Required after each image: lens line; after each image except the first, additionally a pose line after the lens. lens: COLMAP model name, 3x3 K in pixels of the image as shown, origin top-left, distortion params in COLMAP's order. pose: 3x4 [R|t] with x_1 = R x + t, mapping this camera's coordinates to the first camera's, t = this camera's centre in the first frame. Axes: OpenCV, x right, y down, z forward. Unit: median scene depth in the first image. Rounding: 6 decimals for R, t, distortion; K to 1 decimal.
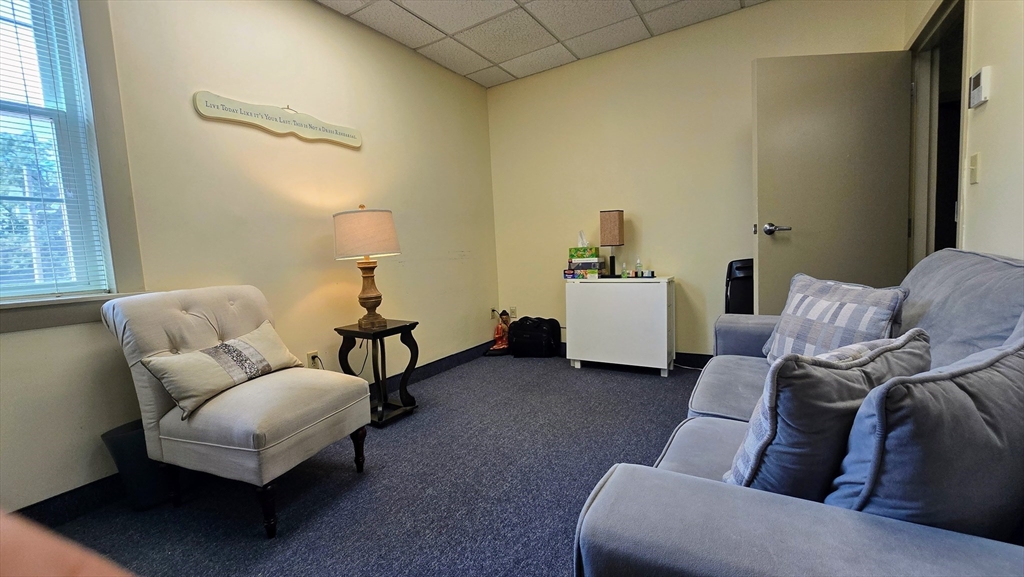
lens RADIAL K [[422.7, 0, 508.4], [0, 422.7, 288.8], [0, 0, 1]] dist [0.000347, 0.000066]
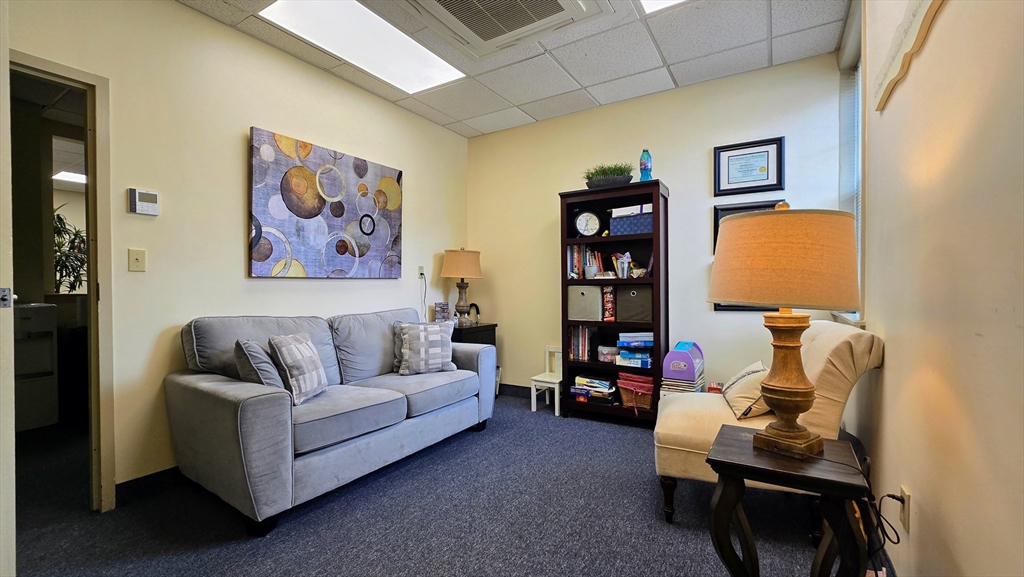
lens RADIAL K [[422.7, 0, 508.4], [0, 422.7, 288.8], [0, 0, 1]] dist [0.000347, 0.000066]
pose [[-0.997989, 0.062255, 0.011890, -0.025148], [0.063082, 0.993848, 0.091031, -0.162839], [-0.006150, 0.091598, -0.995777, 1.497537]]
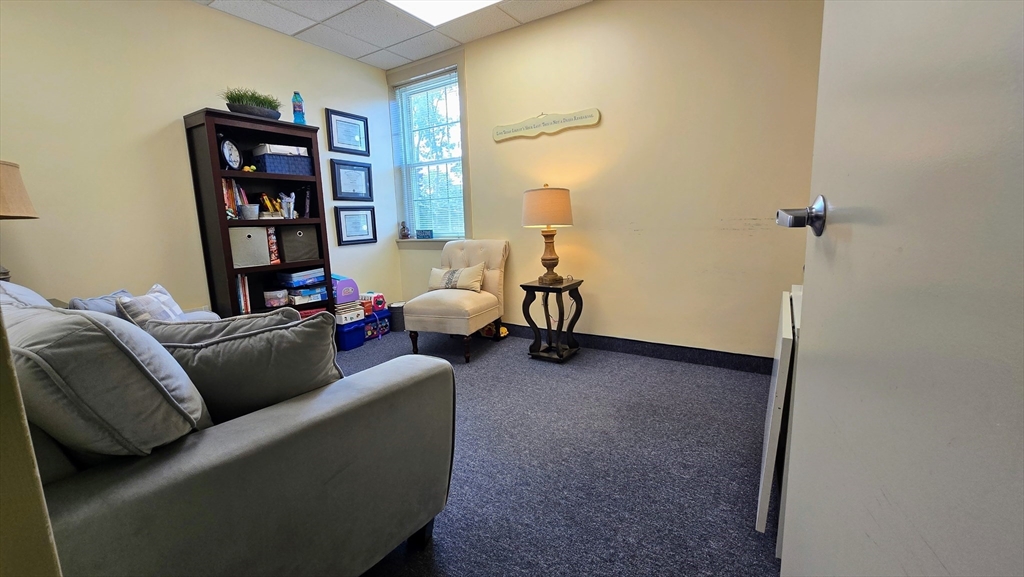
lens RADIAL K [[422.7, 0, 508.4], [0, 422.7, 288.8], [0, 0, 1]] dist [0.000347, 0.000066]
pose [[-0.032526, 0.210319, -0.977092, 0.916088], [-0.049685, 0.976060, 0.211751, -0.153121], [0.998235, 0.055434, -0.021298, 0.918057]]
